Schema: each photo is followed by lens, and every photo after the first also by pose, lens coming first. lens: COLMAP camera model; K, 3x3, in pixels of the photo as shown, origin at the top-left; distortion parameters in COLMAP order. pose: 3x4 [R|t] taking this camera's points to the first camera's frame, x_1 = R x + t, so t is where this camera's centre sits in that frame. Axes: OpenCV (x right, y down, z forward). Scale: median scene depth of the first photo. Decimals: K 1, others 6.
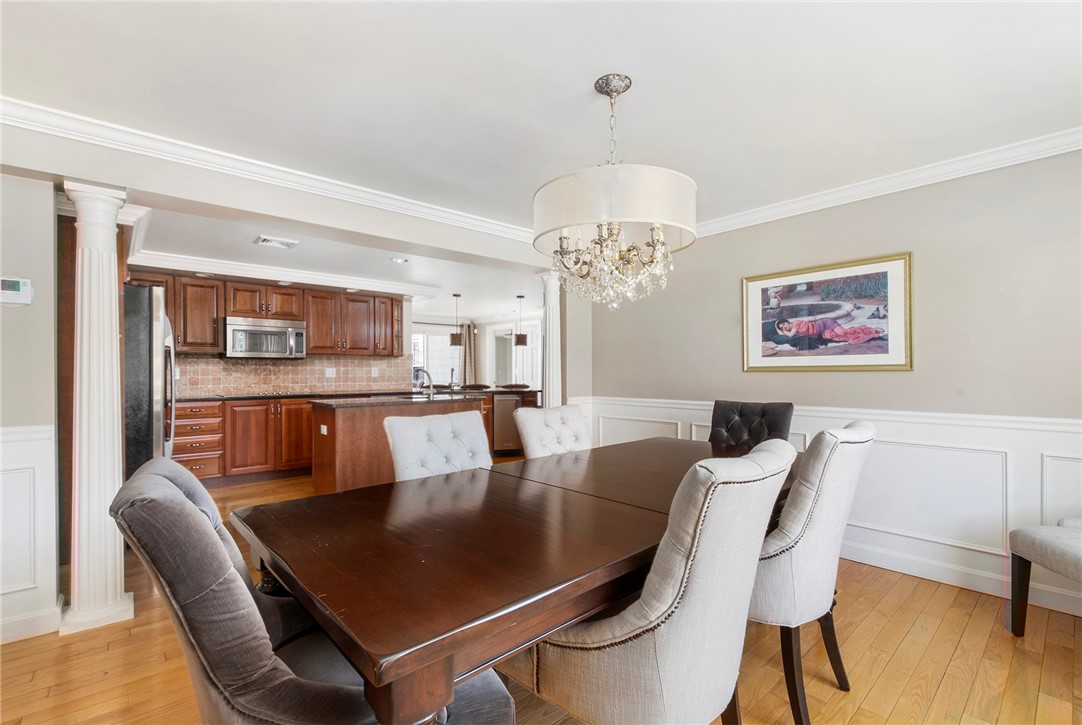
lens RADIAL K [[500.1, 0, 547.6], [0, 500.1, 367.9], [0, 0, 1]] dist [0.004518, 0.000596]
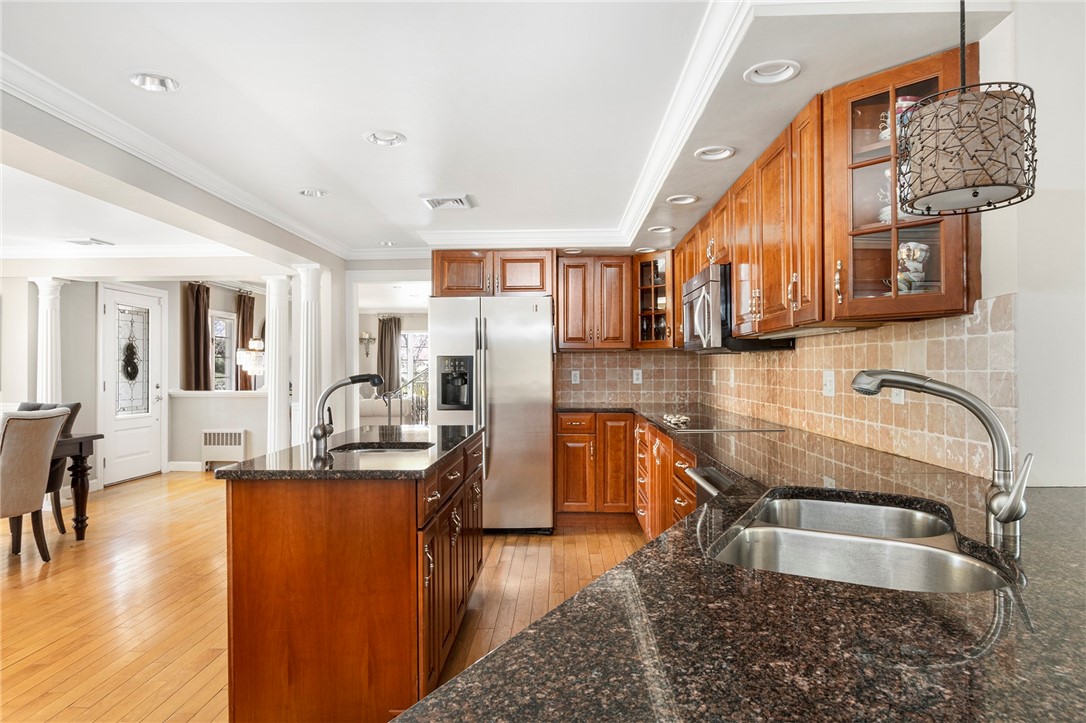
lens RADIAL K [[628.5, 0, 537.7], [0, 628.5, 362.4], [0, 0, 1]] dist [-0.001880, -0.000446]
pose [[-0.699503, 0.002146, -0.714626, 0.021918], [0.013272, 0.999862, -0.009988, -0.003429], [0.714506, -0.016472, -0.699435, 1.340237]]
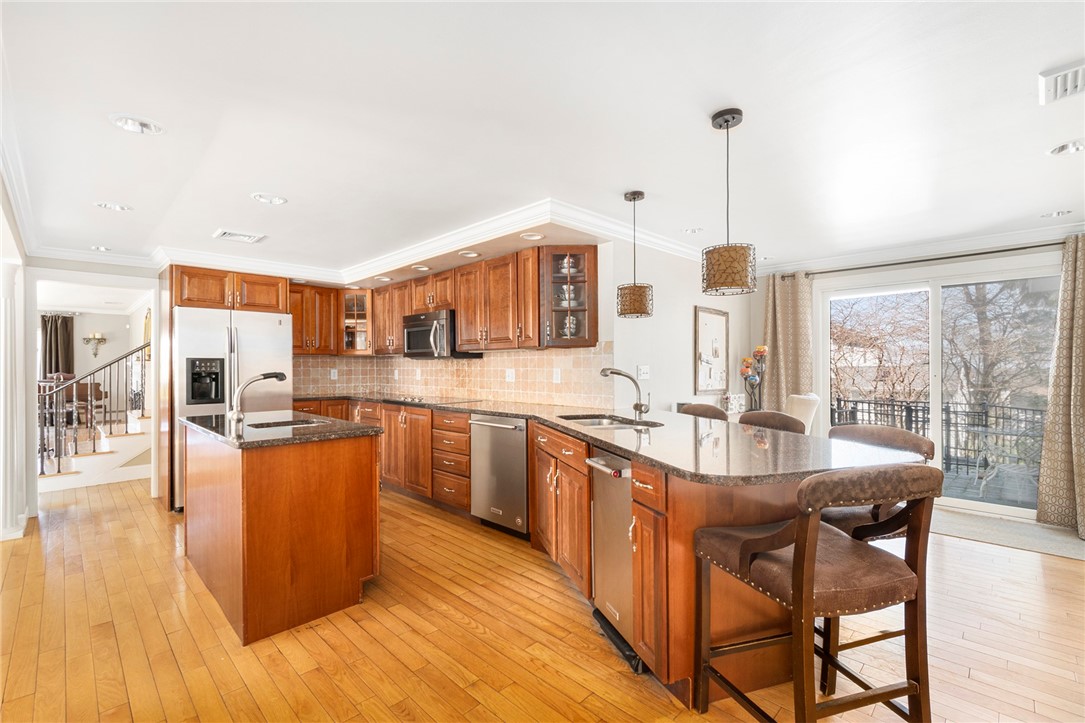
lens RADIAL K [[480.6, 0, 546.6], [0, 480.6, 364.5], [0, 0, 1]] dist [-0.019304, -0.001558]
pose [[0.059330, -0.000755, -0.998238, 0.286452], [0.011395, 0.999935, -0.000079, -0.005717], [0.998173, -0.011371, 0.059334, 1.167216]]
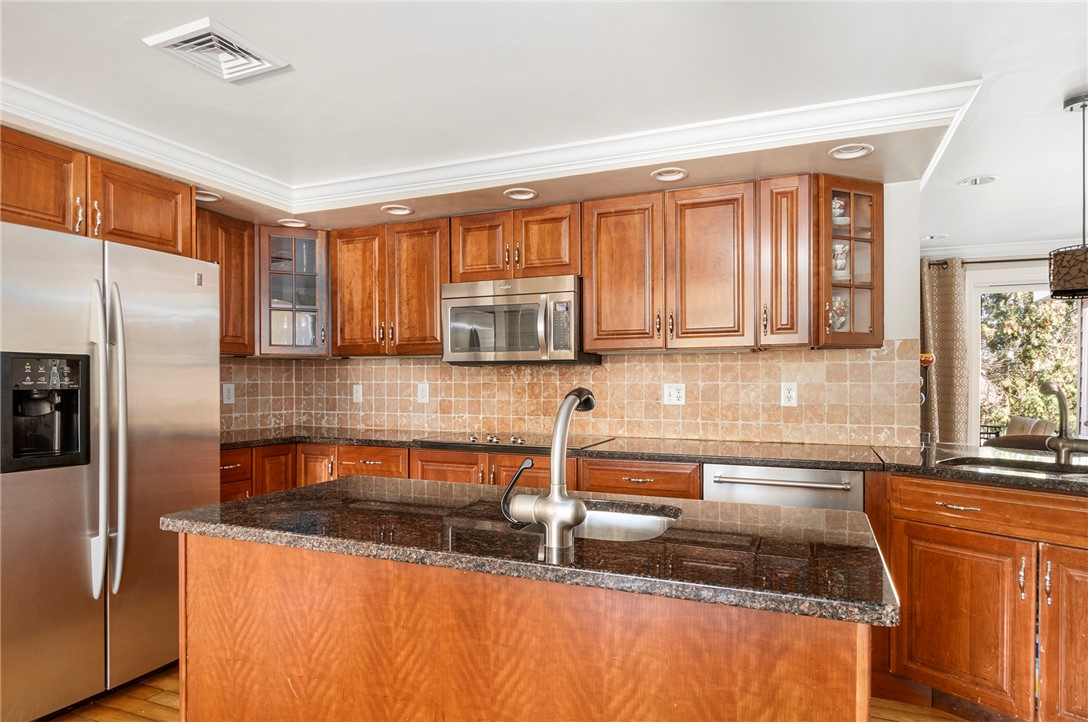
lens RADIAL K [[631.8, 0, 553.8], [0, 631.8, 384.5], [0, 0, 1]] dist [-0.003812, -0.003955]
pose [[0.430224, 0.007506, -0.902691, -0.001212], [0.004811, 0.999932, 0.010607, -0.004957], [0.902709, -0.008906, 0.430158, 0.788522]]
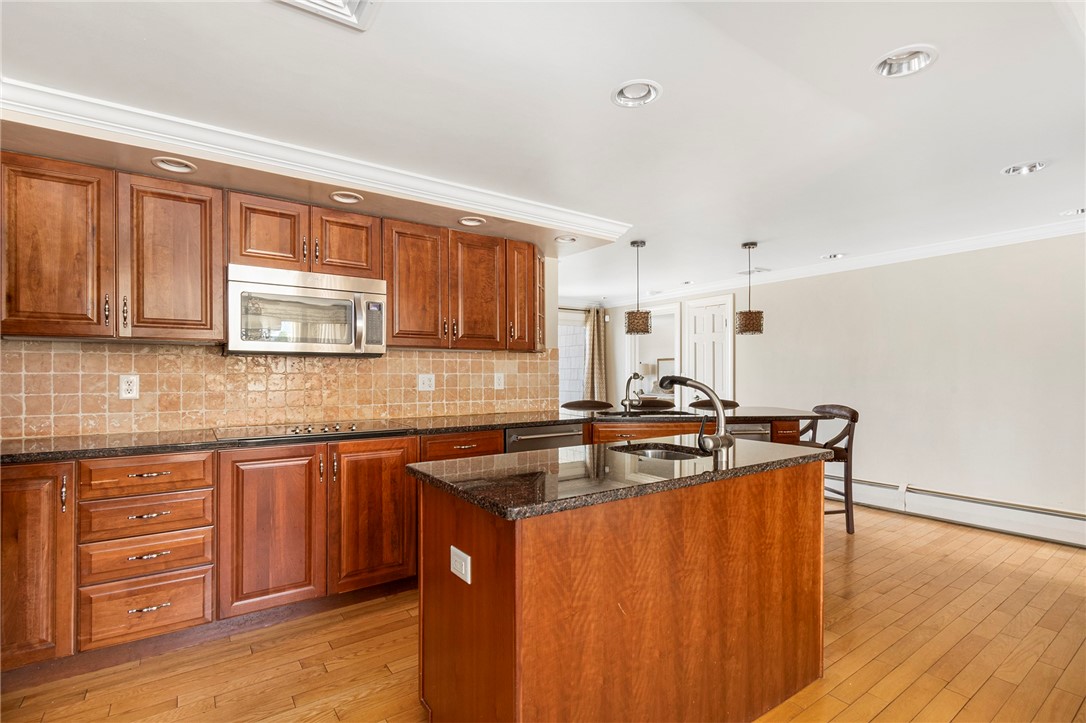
lens RADIAL K [[515.6, 0, 547.3], [0, 515.6, 370.4], [0, 0, 1]] dist [-0.000175, -0.001341]
pose [[0.994375, 0.002471, -0.105892, -0.283338], [-0.002331, 0.999996, 0.001444, -0.004883], [0.105895, -0.001190, 0.994377, 0.532789]]
